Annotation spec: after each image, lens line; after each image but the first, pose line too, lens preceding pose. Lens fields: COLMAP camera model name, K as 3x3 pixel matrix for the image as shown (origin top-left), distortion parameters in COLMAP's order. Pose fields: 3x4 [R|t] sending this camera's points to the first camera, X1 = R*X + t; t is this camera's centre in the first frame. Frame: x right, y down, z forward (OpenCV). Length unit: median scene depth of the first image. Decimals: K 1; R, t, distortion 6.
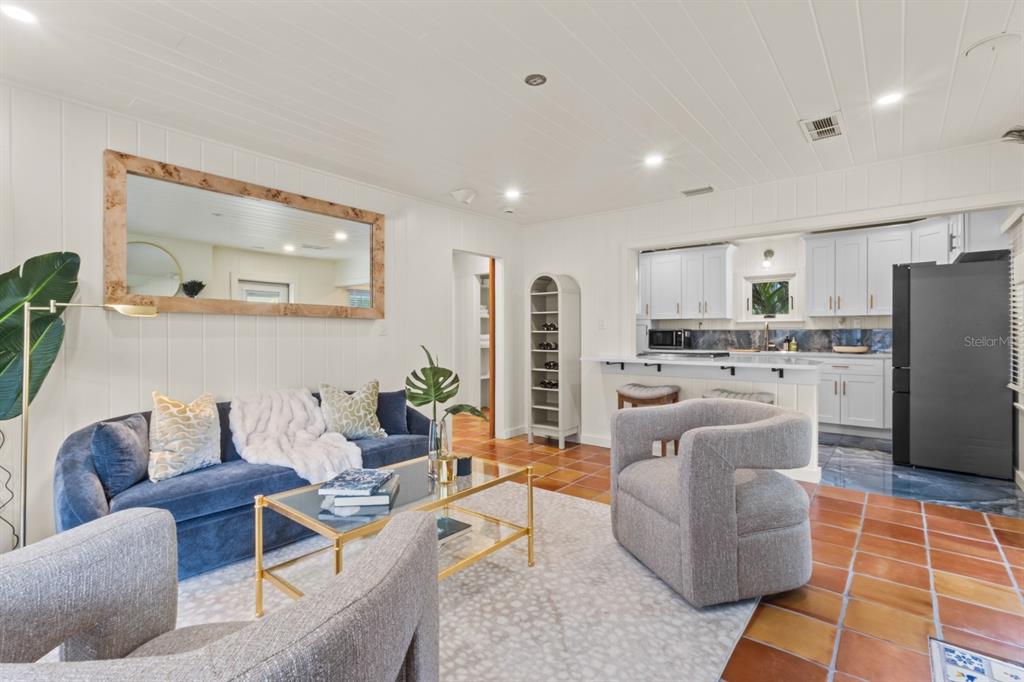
lens RADIAL K [[476.0, 0, 510.0], [0, 476.0, 335.3], [0, 0, 1]] dist [0.003064, 0.000397]
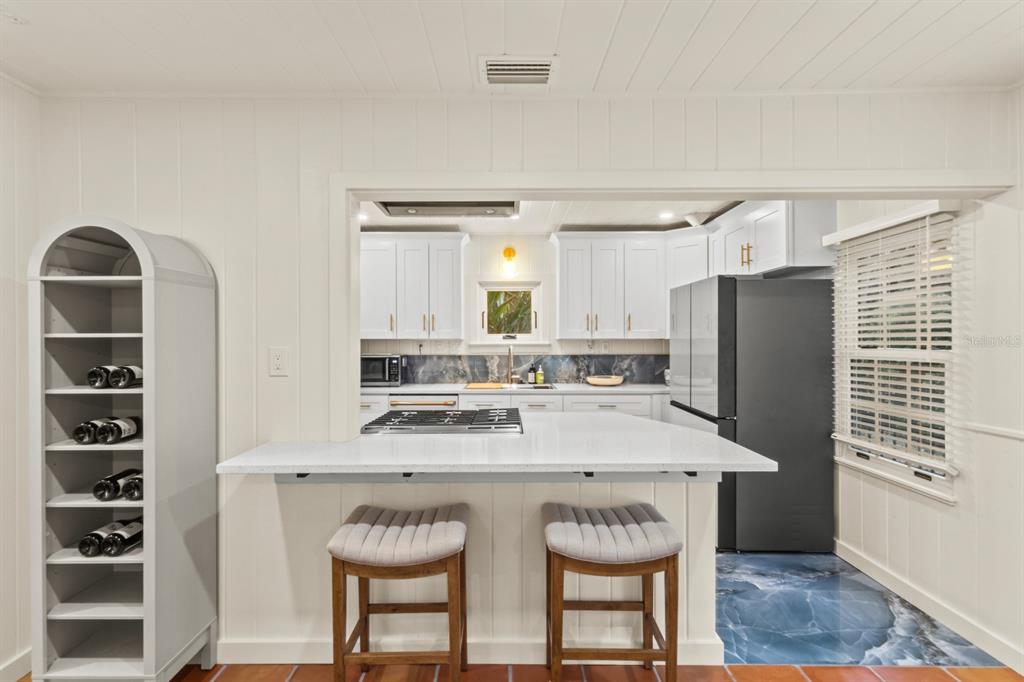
lens RADIAL K [[483.1, 0, 506.7], [0, 483.1, 340.7], [0, 0, 1]] dist [0.001170, -0.000104]
pose [[0.774714, -0.001848, 0.632309, 0.068146], [0.004386, 0.999987, -0.002452, -0.034632], [-0.632296, 0.004673, 0.774713, 0.451677]]
